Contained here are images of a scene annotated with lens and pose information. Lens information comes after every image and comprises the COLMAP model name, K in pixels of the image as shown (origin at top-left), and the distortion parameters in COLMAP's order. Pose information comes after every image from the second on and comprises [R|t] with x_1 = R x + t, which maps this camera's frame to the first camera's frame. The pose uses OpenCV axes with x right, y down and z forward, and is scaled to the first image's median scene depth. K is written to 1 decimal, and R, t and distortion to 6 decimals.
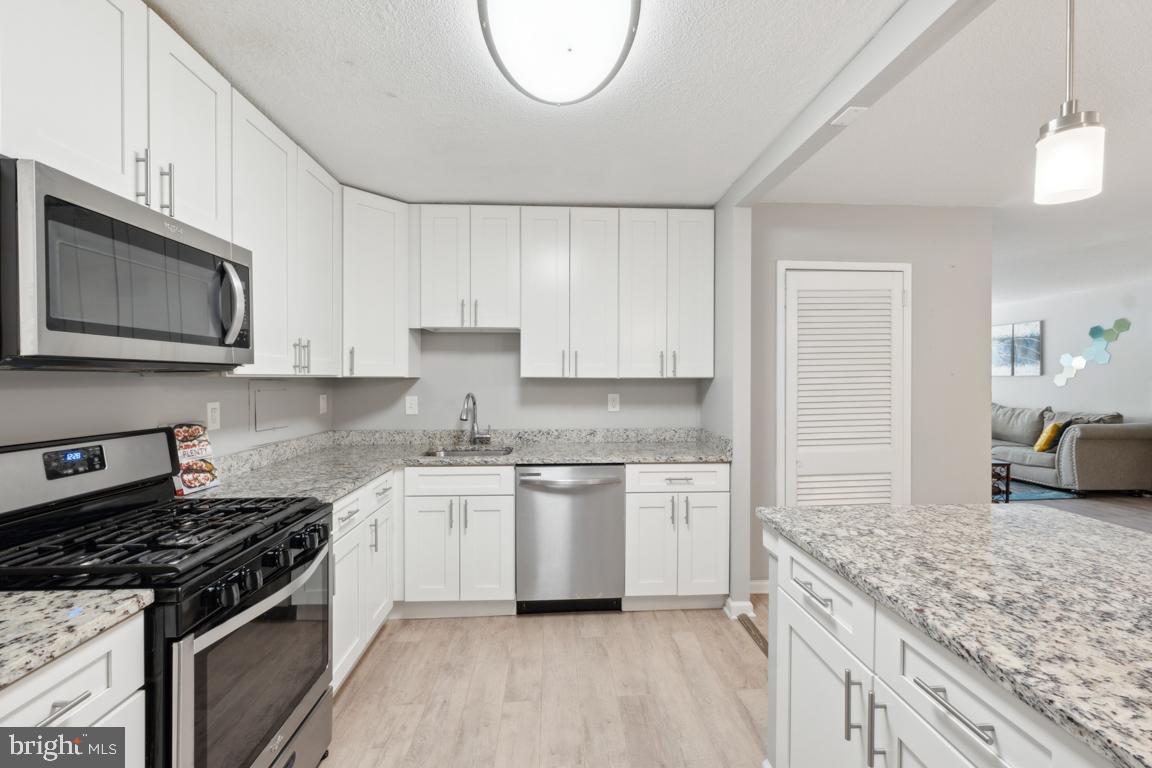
lens RADIAL K [[496.0, 0, 579.4], [0, 496.0, 381.0], [0, 0, 1]] dist [-0.003863, -0.000971]
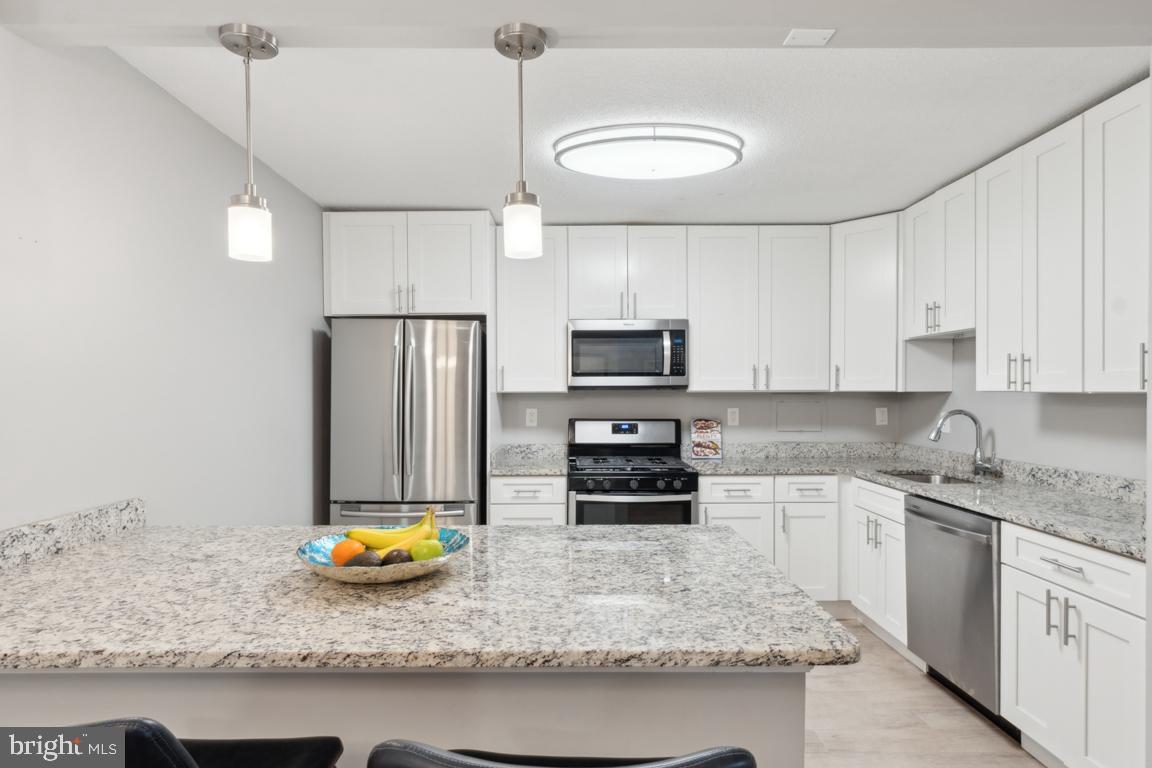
lens RADIAL K [[618.9, 0, 576.0], [0, 618.9, 391.4], [0, 0, 1]] dist [0.000946, -0.000158]
pose [[-0.062455, -0.002948, -0.998043, 1.232404], [-0.004064, 0.999988, -0.002700, -0.003213], [0.998040, 0.003887, -0.062466, 0.603541]]
